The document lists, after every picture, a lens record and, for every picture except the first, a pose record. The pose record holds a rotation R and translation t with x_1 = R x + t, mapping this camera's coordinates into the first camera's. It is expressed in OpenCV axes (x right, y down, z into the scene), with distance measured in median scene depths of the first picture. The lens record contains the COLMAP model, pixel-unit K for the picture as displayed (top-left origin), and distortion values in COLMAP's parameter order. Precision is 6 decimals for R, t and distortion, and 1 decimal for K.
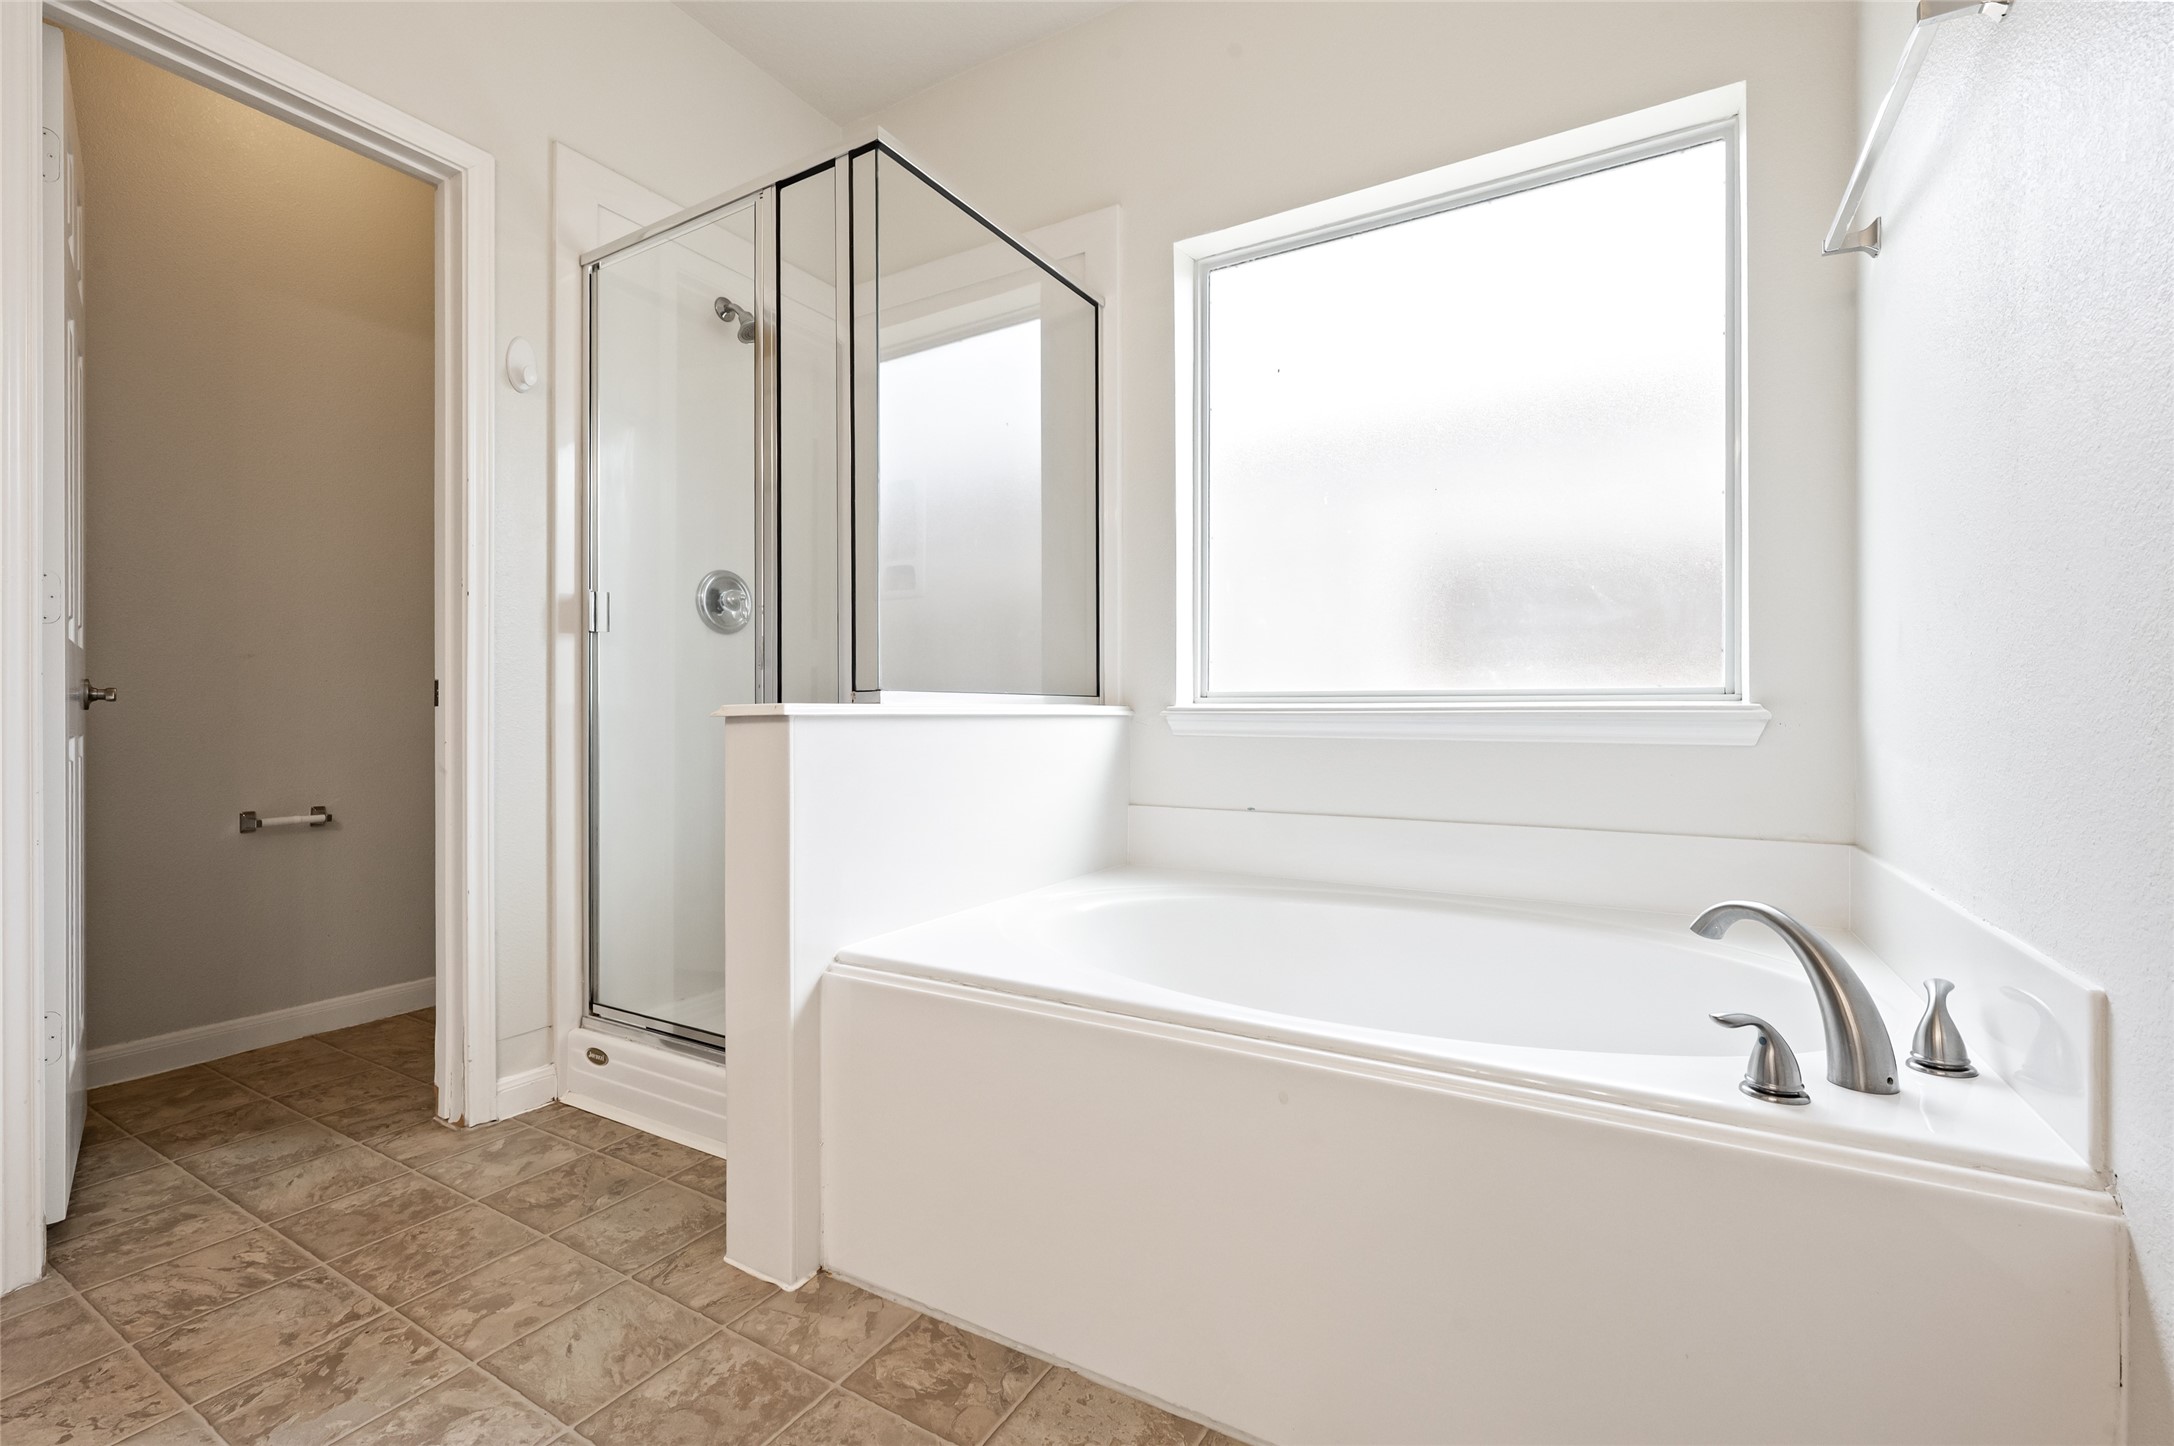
lens RADIAL K [[936.5, 0, 1086.0], [0, 936.5, 706.3], [0, 0, 1]] dist [0.000649, 0.000136]
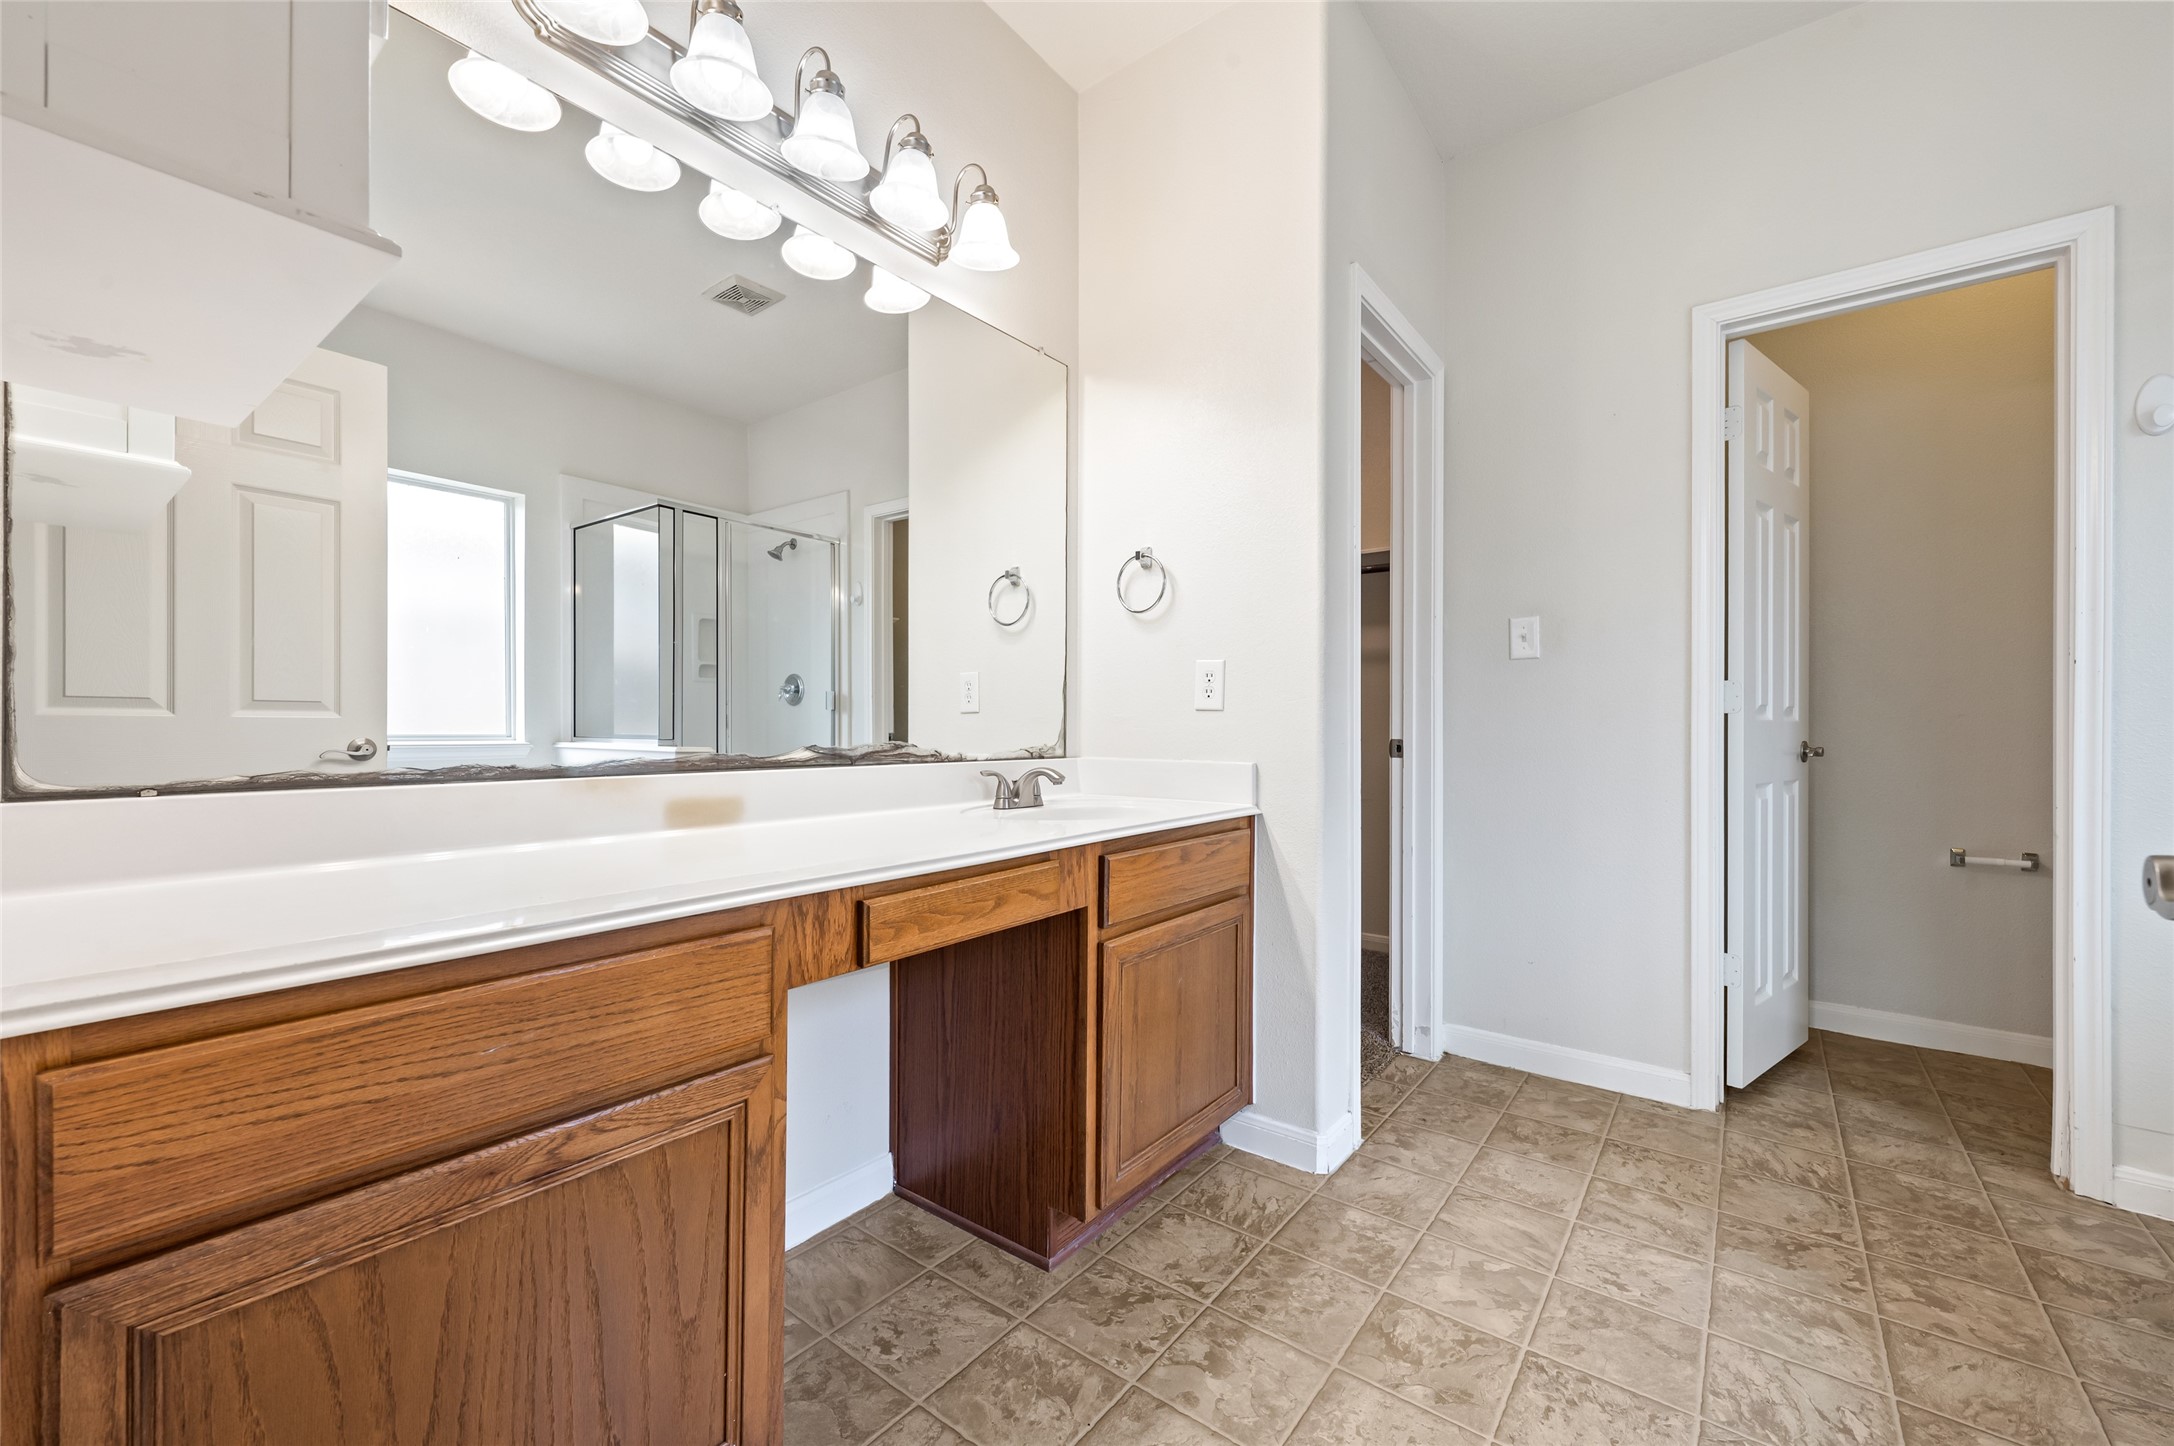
lens RADIAL K [[885.3, 0, 1086.8], [0, 885.3, 722.5], [0, 0, 1]] dist [0.000282, 0.000010]
pose [[-0.124740, -0.000458, -0.992189, 0.524278], [0.000557, 1.000000, -0.000532, -0.070380], [0.992189, -0.000619, -0.124739, 0.085702]]
